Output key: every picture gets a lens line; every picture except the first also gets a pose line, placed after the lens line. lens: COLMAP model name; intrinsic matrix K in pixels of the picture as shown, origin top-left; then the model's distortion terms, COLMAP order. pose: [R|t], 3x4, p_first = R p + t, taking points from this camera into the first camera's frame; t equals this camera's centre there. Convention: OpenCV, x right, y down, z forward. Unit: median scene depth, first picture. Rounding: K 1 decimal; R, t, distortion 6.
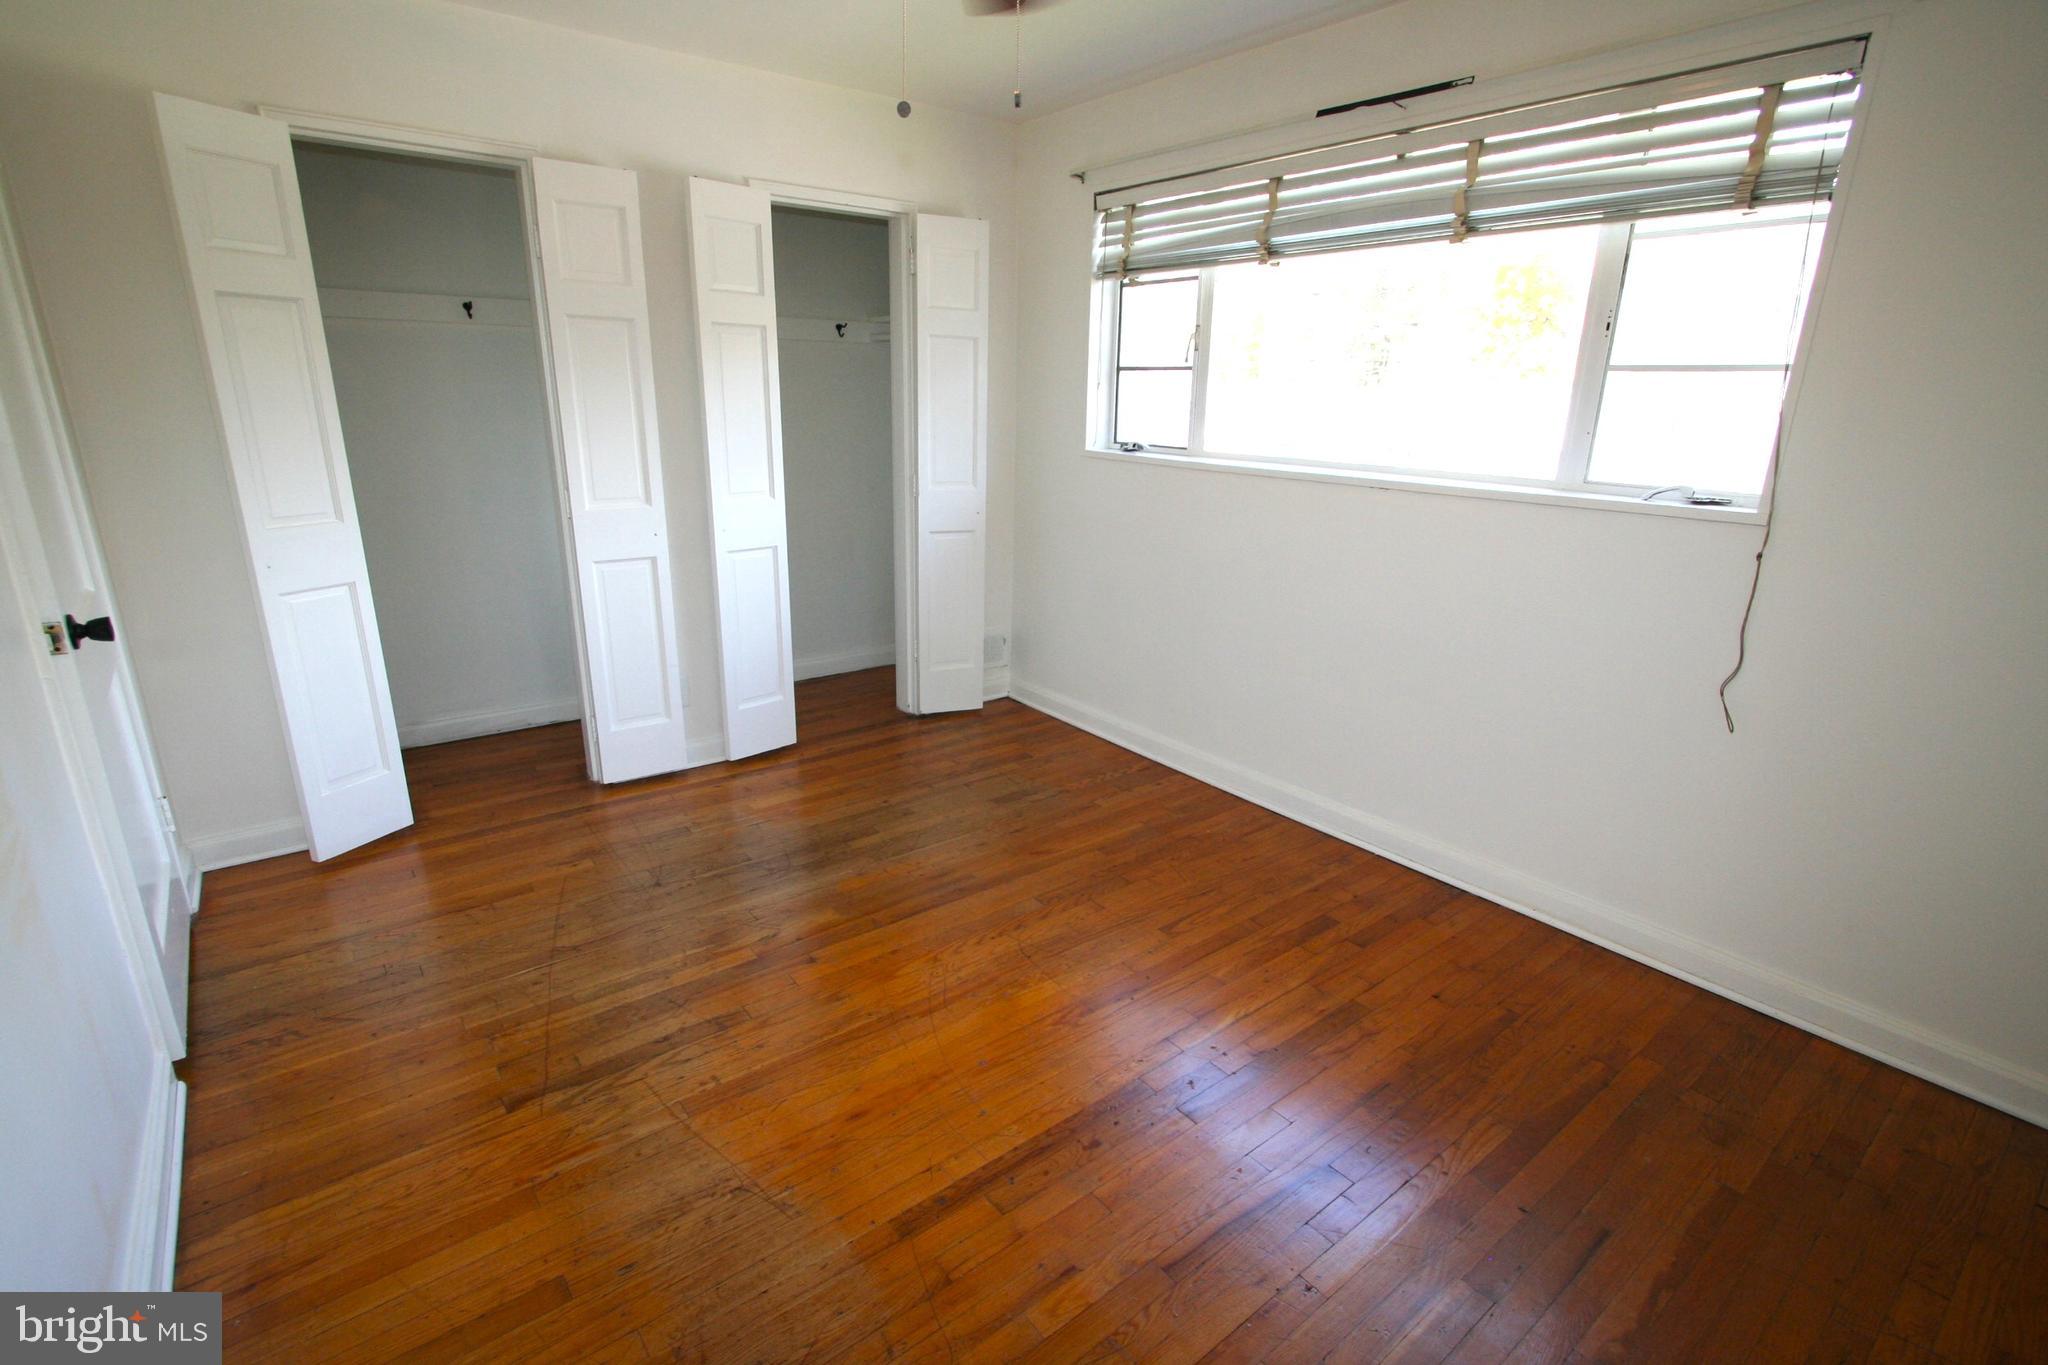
lens RADIAL K [[974.9, 0, 1024.0], [0, 974.9, 682.5], [0, 0, 1]] dist [-0.007650, 0.000076]
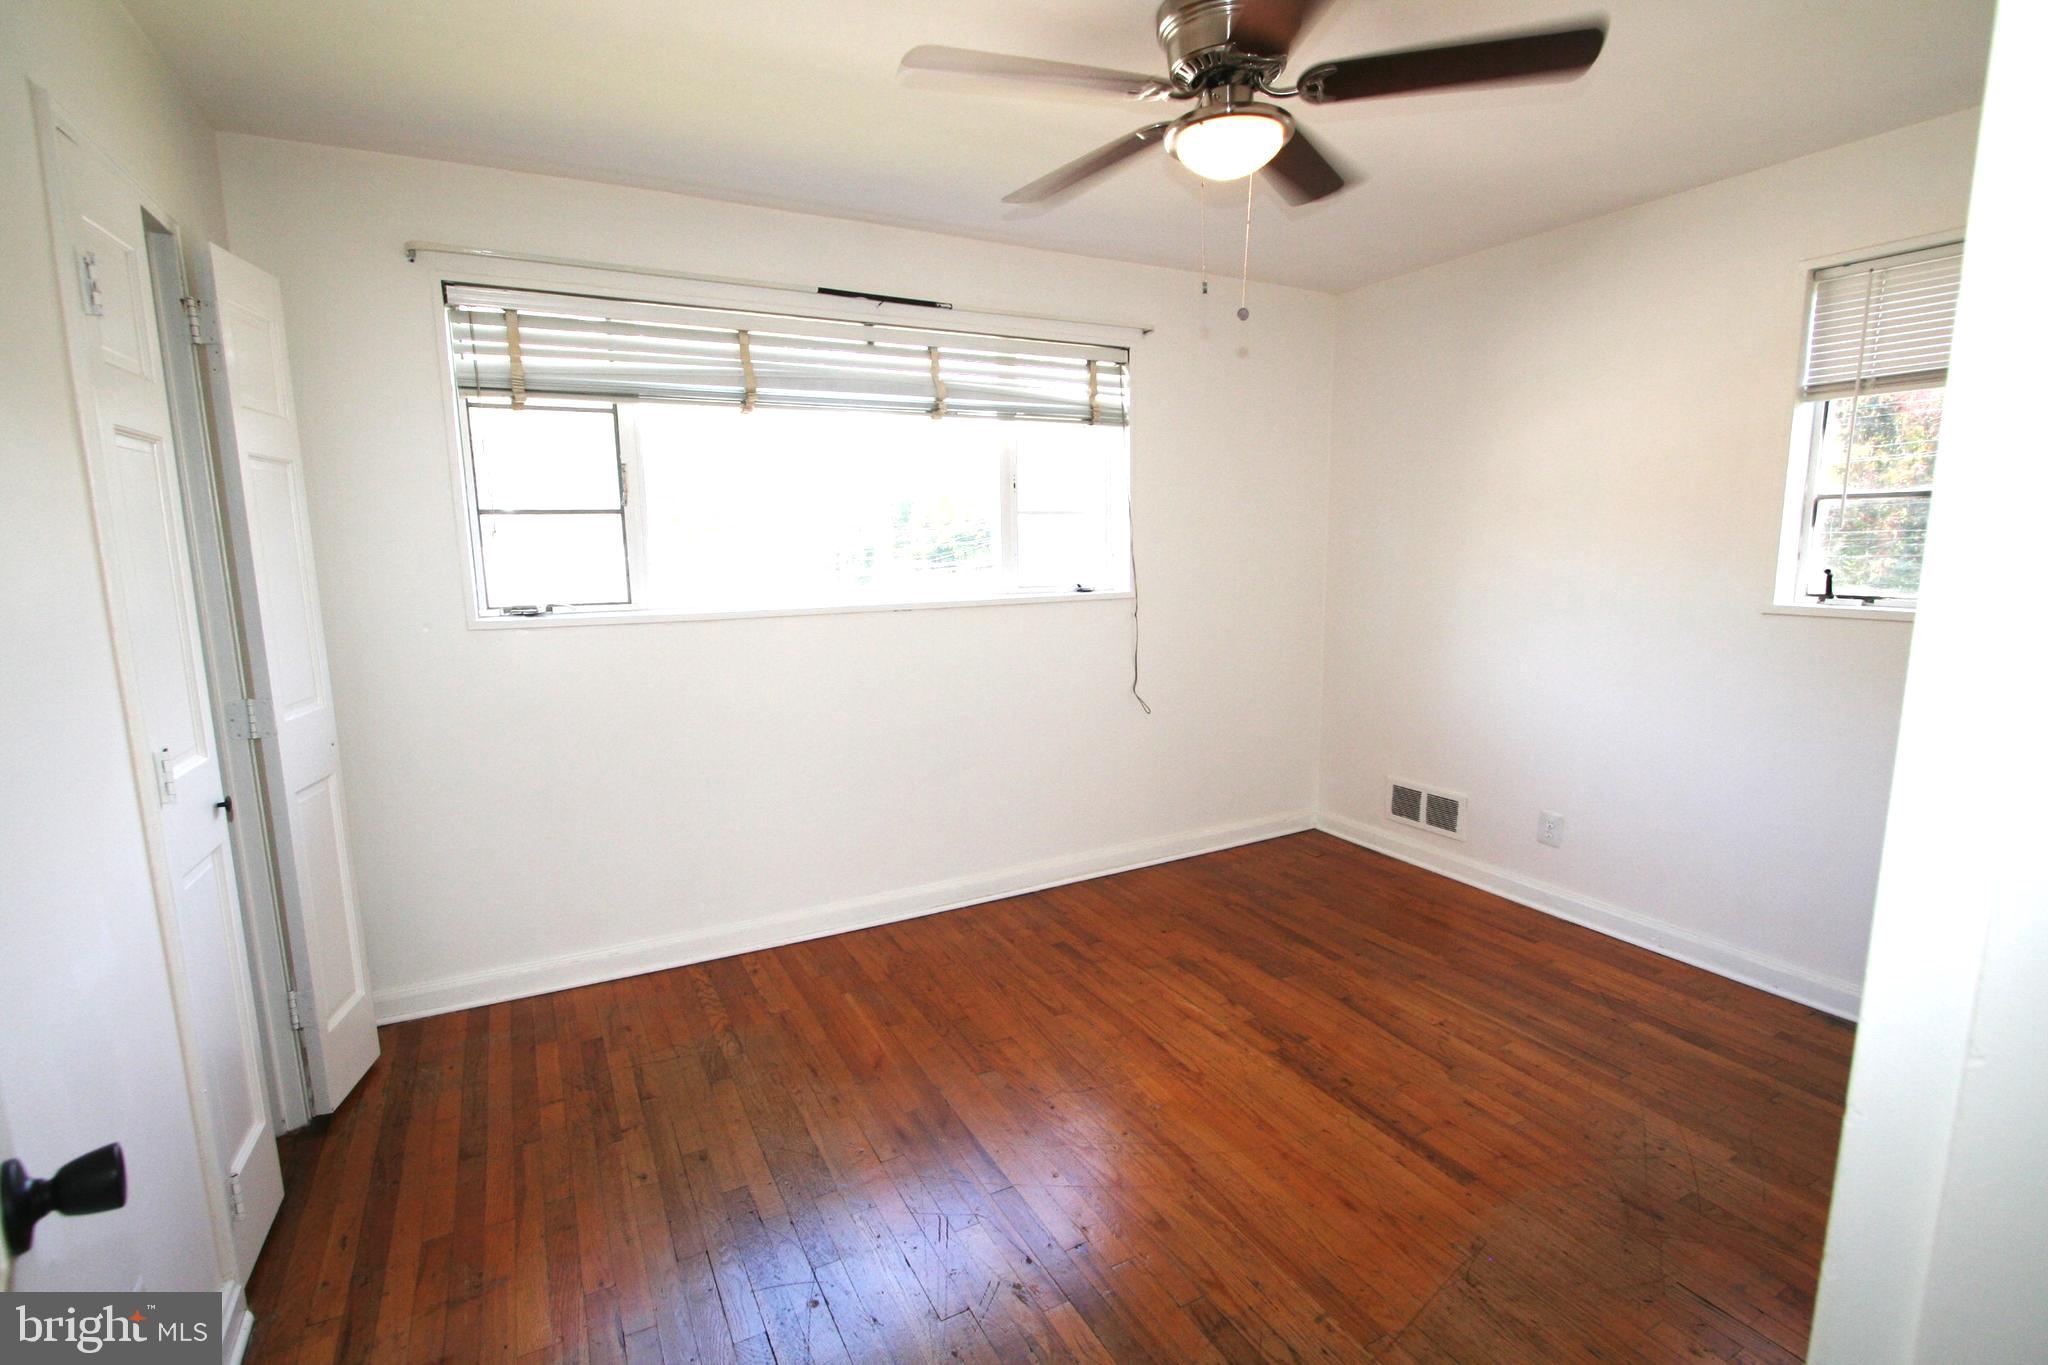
lens RADIAL K [[960.3, 0, 1024.0], [0, 960.3, 682.5], [0, 0, 1]] dist [-0.022119, -0.000154]
pose [[0.152518, -0.165475, 0.974349, -0.793214], [0.299497, 0.947263, 0.113993, -0.215005], [-0.941828, 0.274428, 0.194034, 0.688191]]
